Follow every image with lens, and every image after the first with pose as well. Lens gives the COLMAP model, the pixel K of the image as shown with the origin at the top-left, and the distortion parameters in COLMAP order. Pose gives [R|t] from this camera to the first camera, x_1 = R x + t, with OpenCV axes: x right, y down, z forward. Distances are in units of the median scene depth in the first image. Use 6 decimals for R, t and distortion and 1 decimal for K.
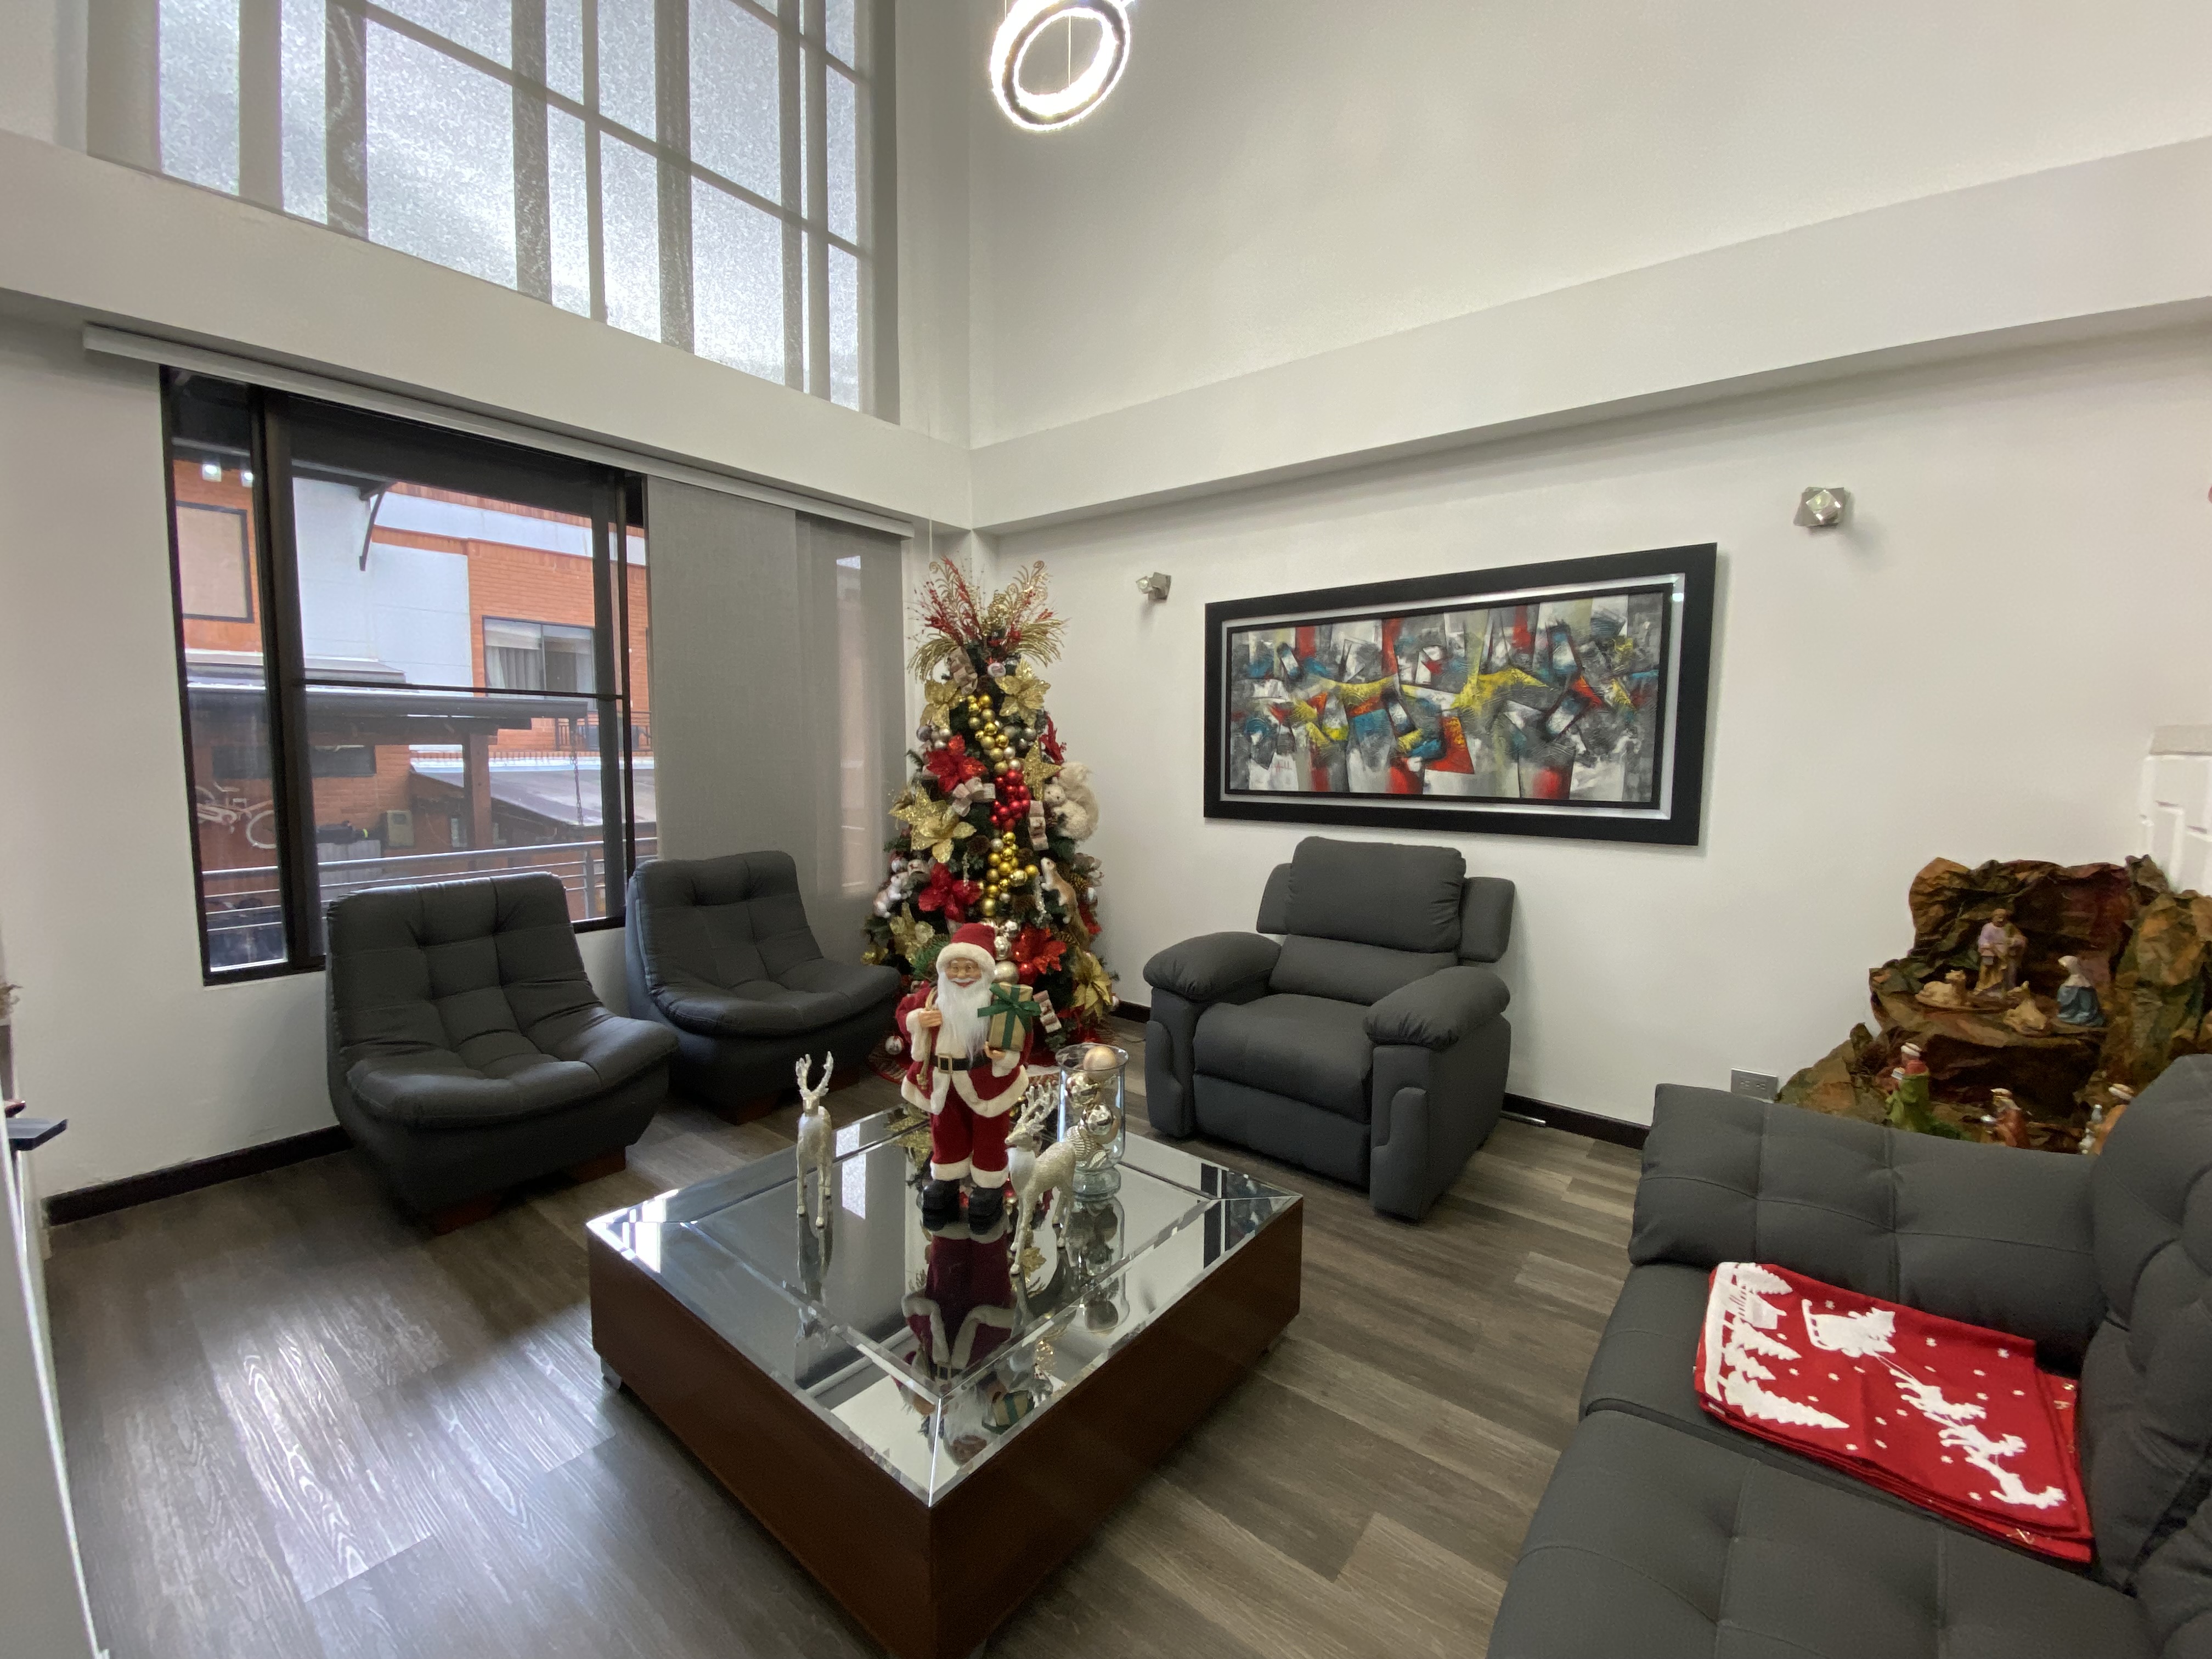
lens RADIAL K [[879.2, 0, 1083.2], [0, 879.2, 837.9], [0, 0, 1]] dist [-0.001603, -0.015092]
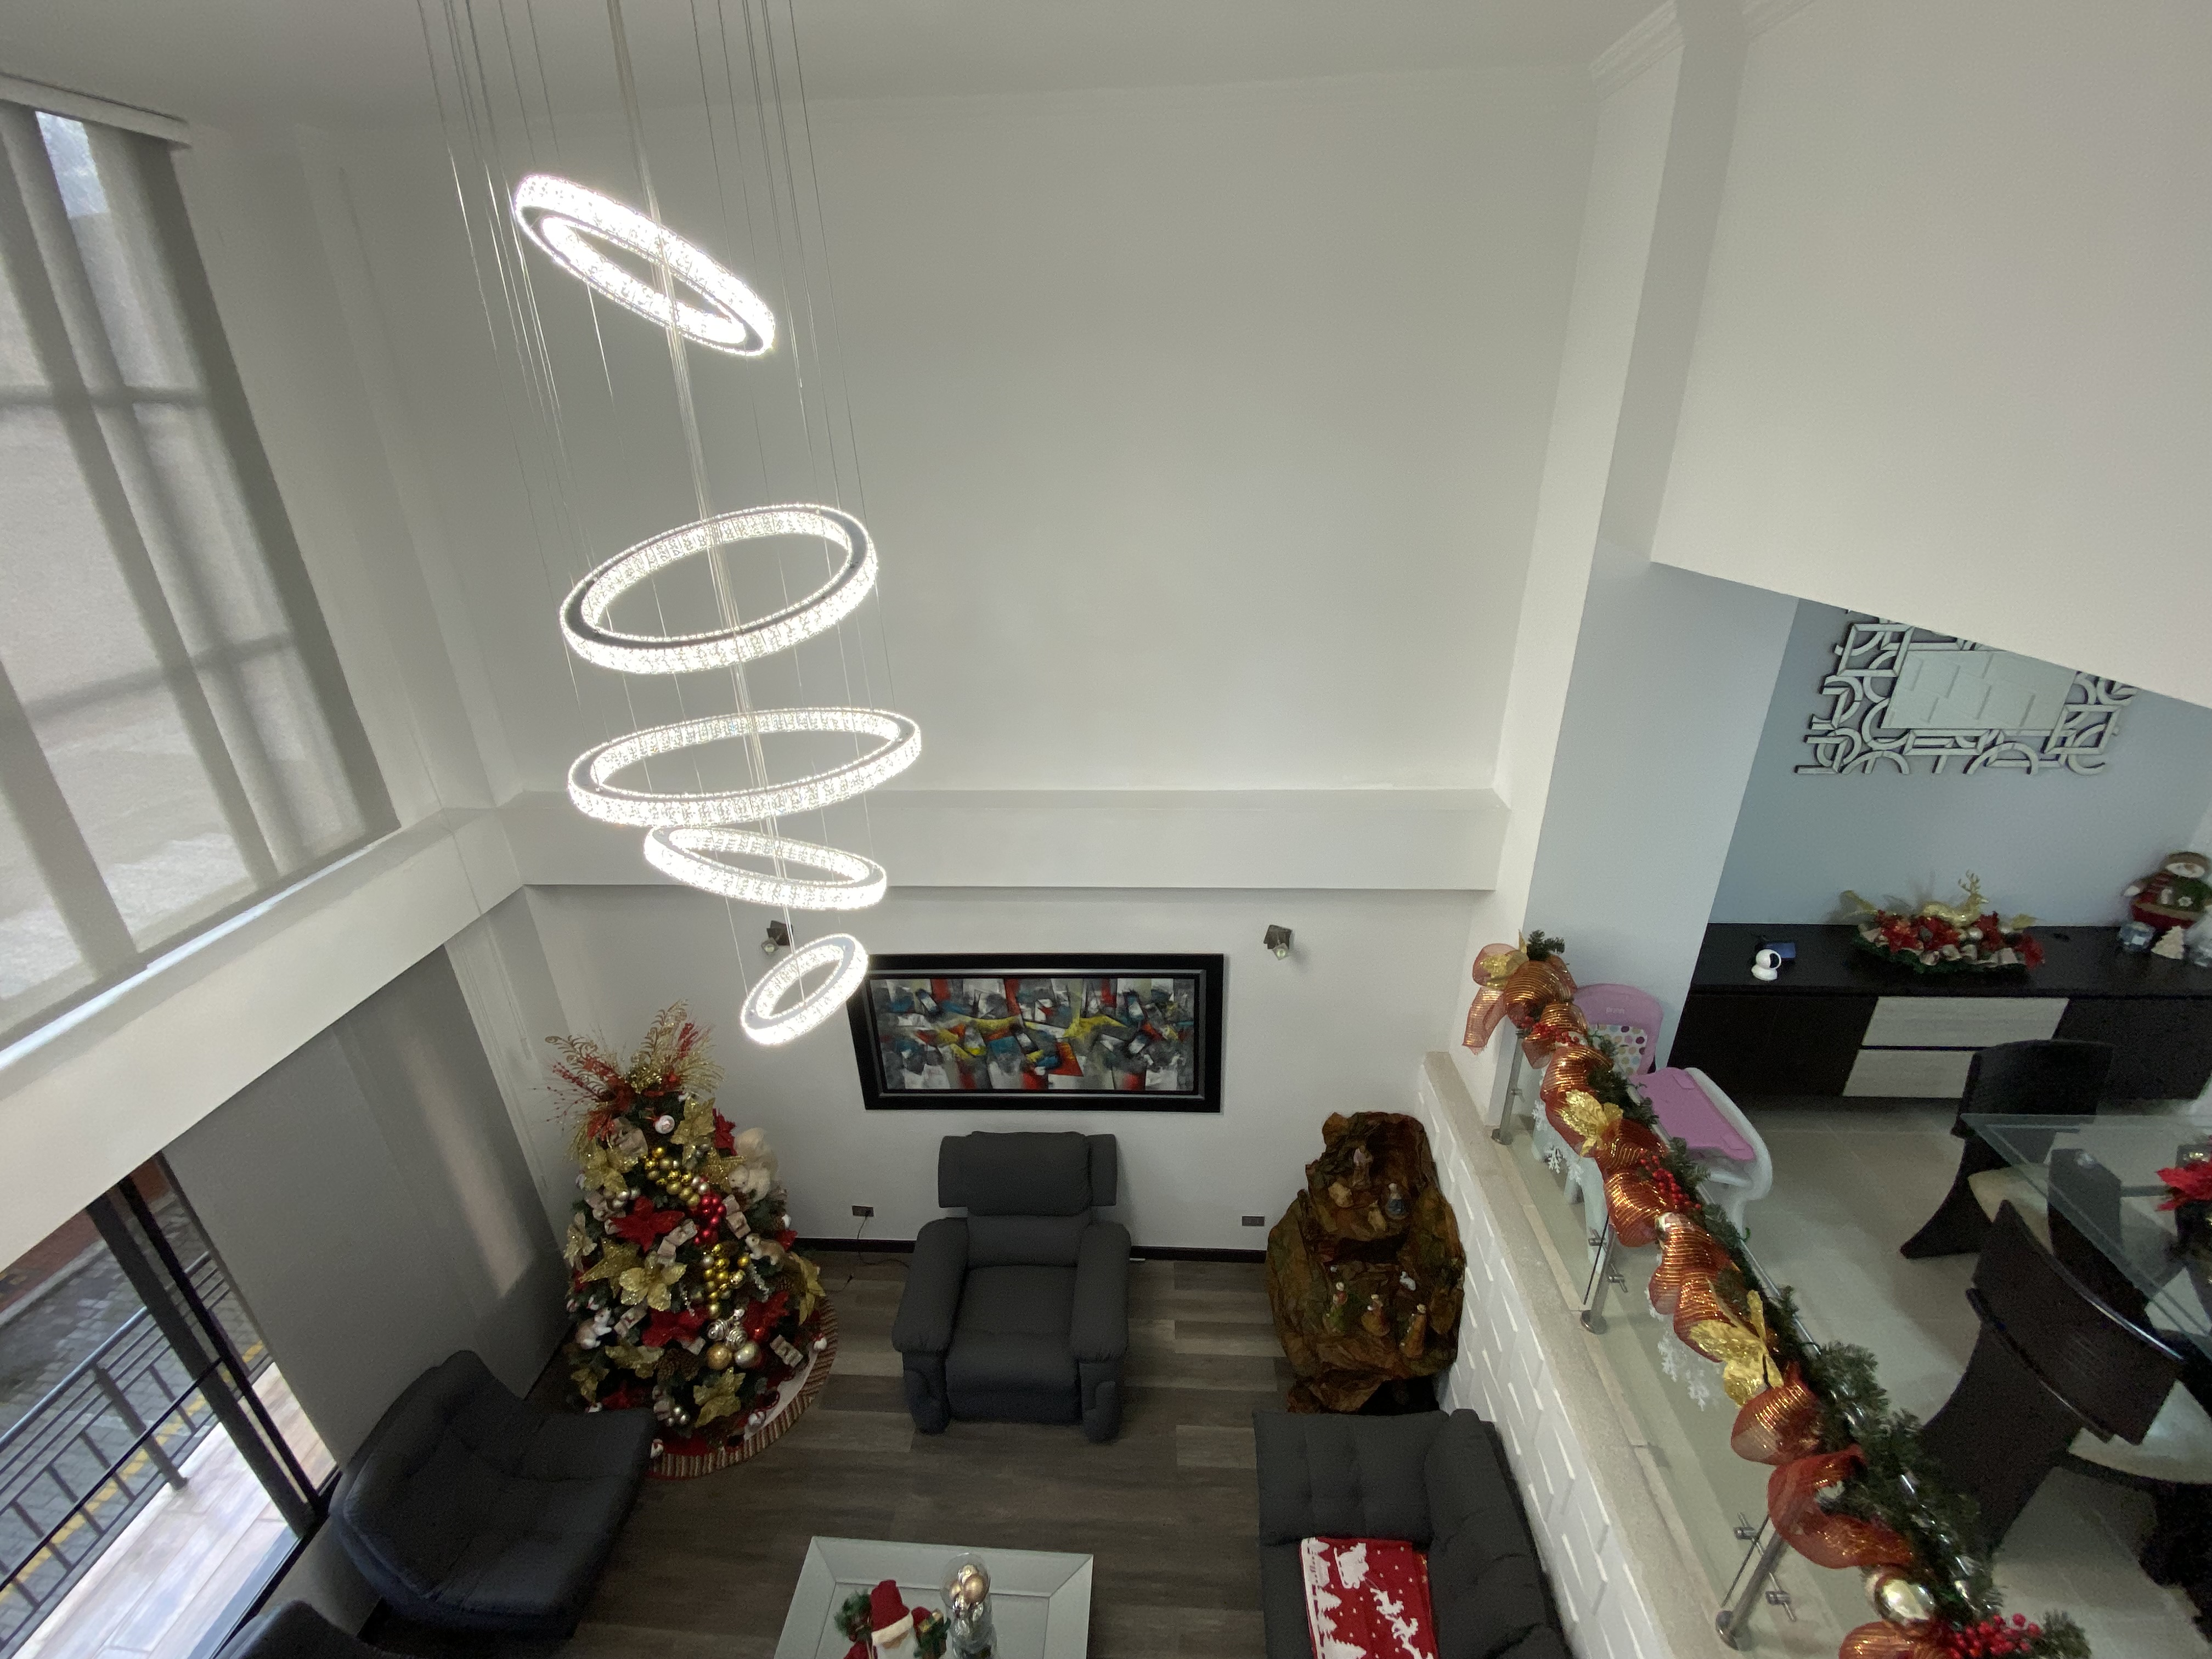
lens RADIAL K [[890.0, 0, 1106.0], [0, 890.0, 829.5], [0, 0, 1]] dist [0.062222, -0.041024]
pose [[0.802153, -0.266926, 0.534137, -0.183630], [0.093896, 0.939780, 0.328629, -0.933521], [-0.589691, -0.213457, 0.778910, -0.041456]]
